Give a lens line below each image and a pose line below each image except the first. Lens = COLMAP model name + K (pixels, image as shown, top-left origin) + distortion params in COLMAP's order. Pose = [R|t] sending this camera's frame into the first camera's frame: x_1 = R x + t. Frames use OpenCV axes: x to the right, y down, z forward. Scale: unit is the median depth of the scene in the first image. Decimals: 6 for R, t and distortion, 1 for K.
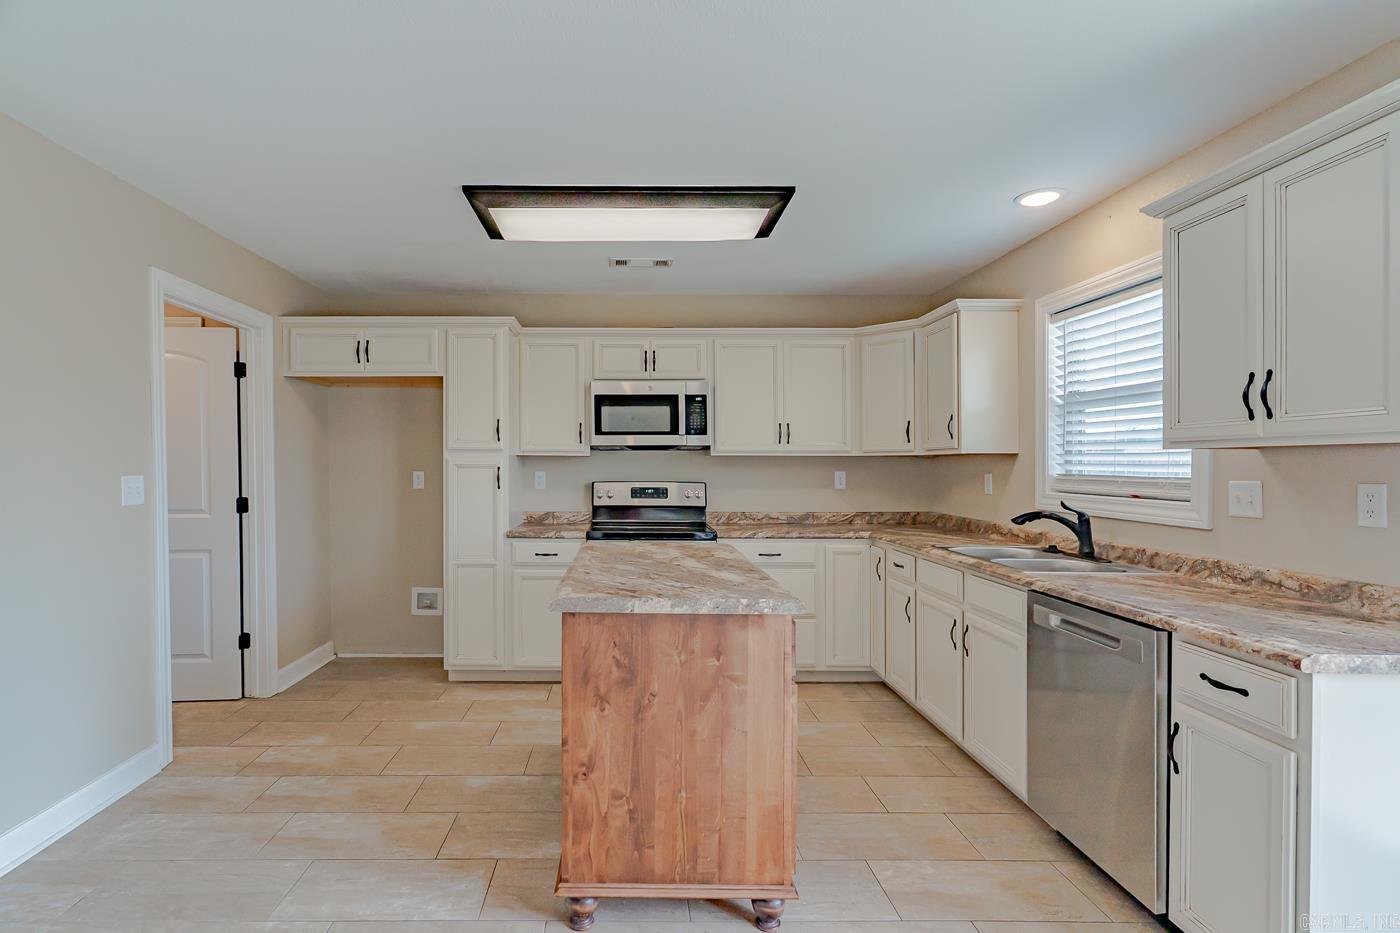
lens RADIAL K [[697.2, 0, 628.1], [0, 697.2, 466.1], [0, 0, 1]] dist [-0.000117, 0.000676]
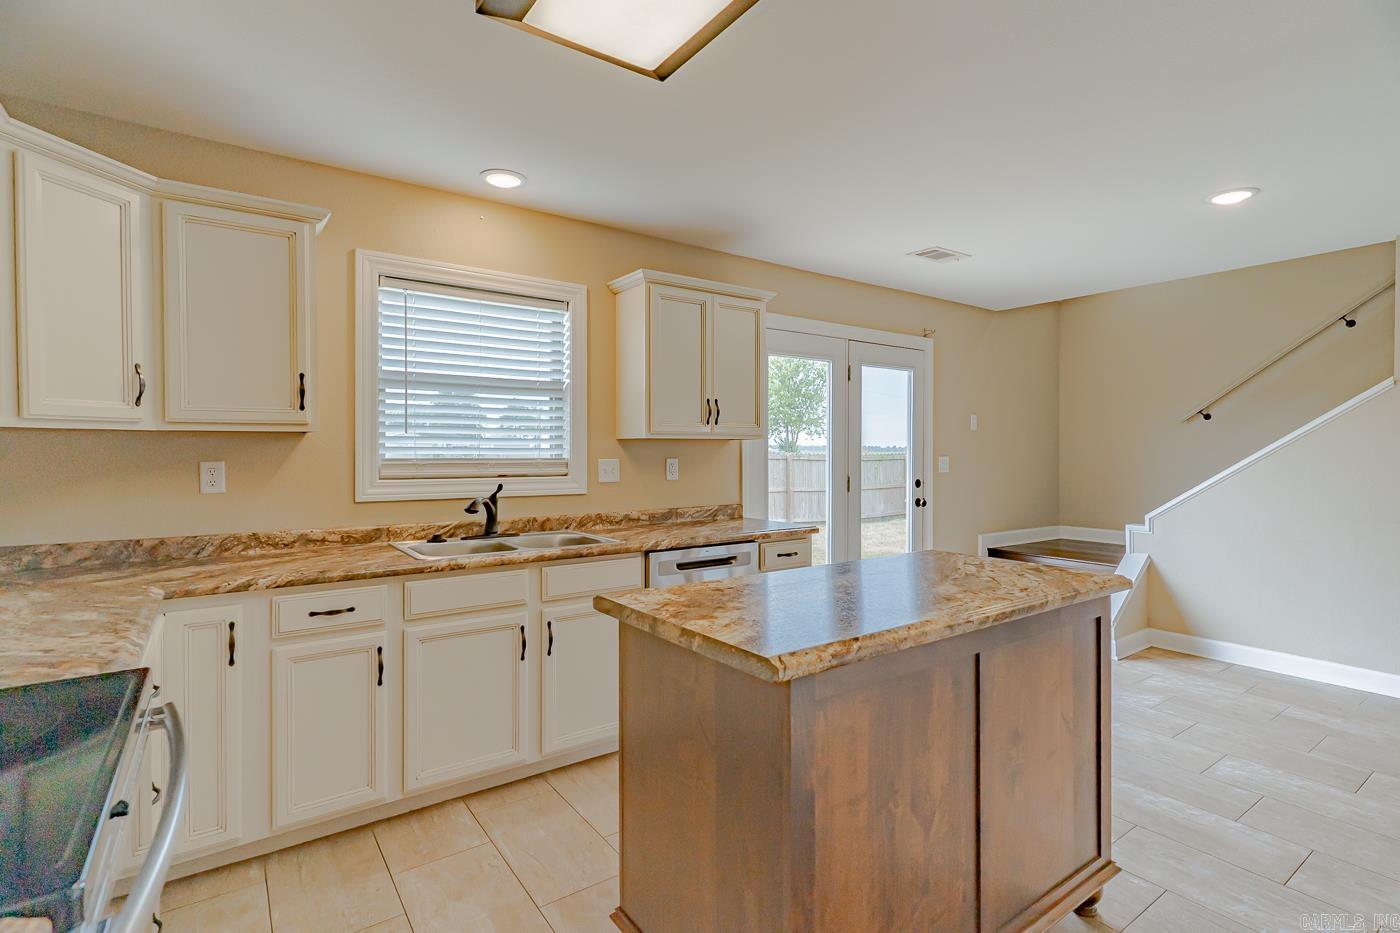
lens RADIAL K [[677.4, 0, 688.0], [0, 677.4, 462.3], [0, 0, 1]] dist [0.000160, -0.000206]
pose [[-0.572363, -0.019376, 0.819771, -0.255596], [-0.000155, 0.999723, 0.023522, -0.004148], [-0.820000, 0.013336, -0.572208, 0.972850]]
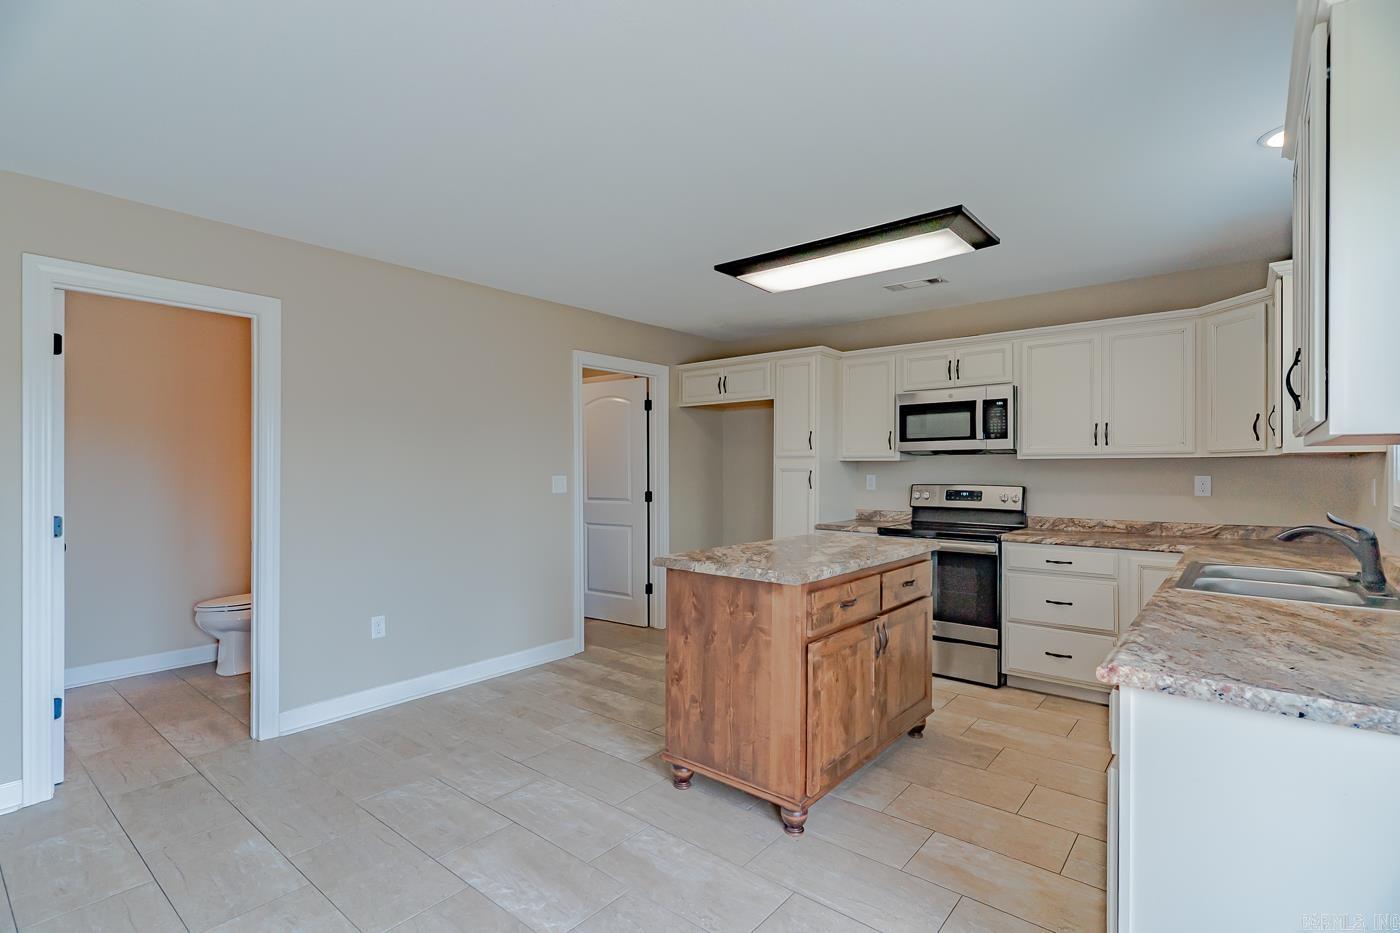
lens RADIAL K [[665.7, 0, 694.8], [0, 665.7, 467.3], [0, 0, 1]] dist [0.000078, 0.000327]
pose [[0.769480, -0.003865, -0.638659, 0.402669], [0.000106, 0.999982, -0.005925, 0.002340], [0.638671, 0.004491, 0.769467, -0.023142]]
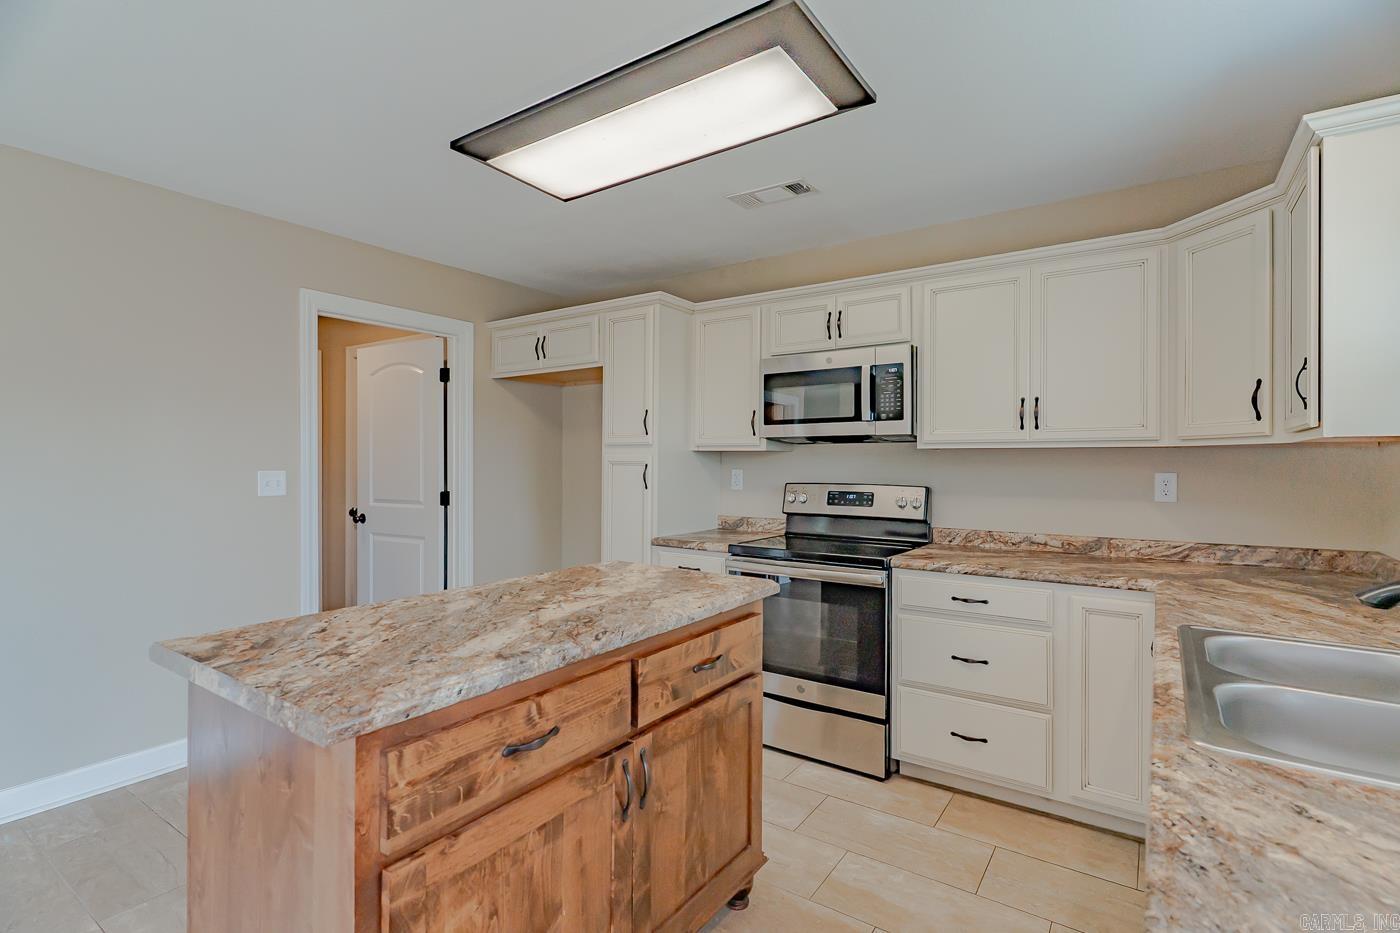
lens RADIAL K [[669.9, 0, 694.9], [0, 669.9, 458.7], [0, 0, 1]] dist [0.001424, 0.000124]
pose [[0.822517, -0.002216, -0.568736, 0.347889], [-0.002641, 0.999967, -0.007716, 0.000826], [0.568734, 0.007849, 0.822484, 0.340146]]
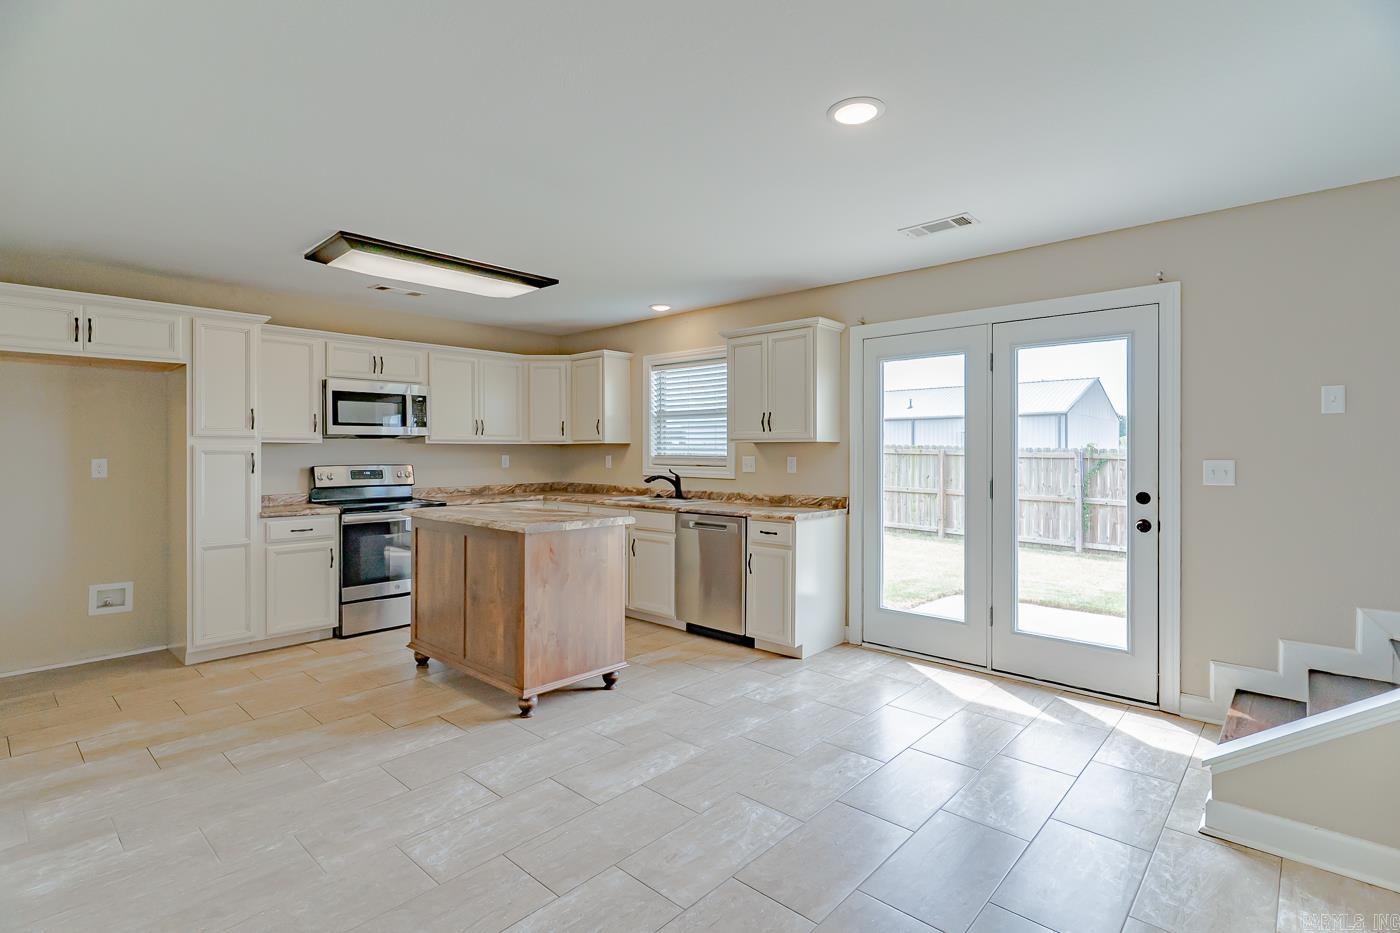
lens RADIAL K [[669.9, 0, 694.9], [0, 669.9, 458.7], [0, 0, 1]] dist [0.001424, 0.000124]
pose [[0.680152, -0.011254, 0.732985, -0.481662], [0.004492, 0.999927, 0.011185, 0.001395], [-0.733057, -0.004315, 0.680153, -0.209301]]
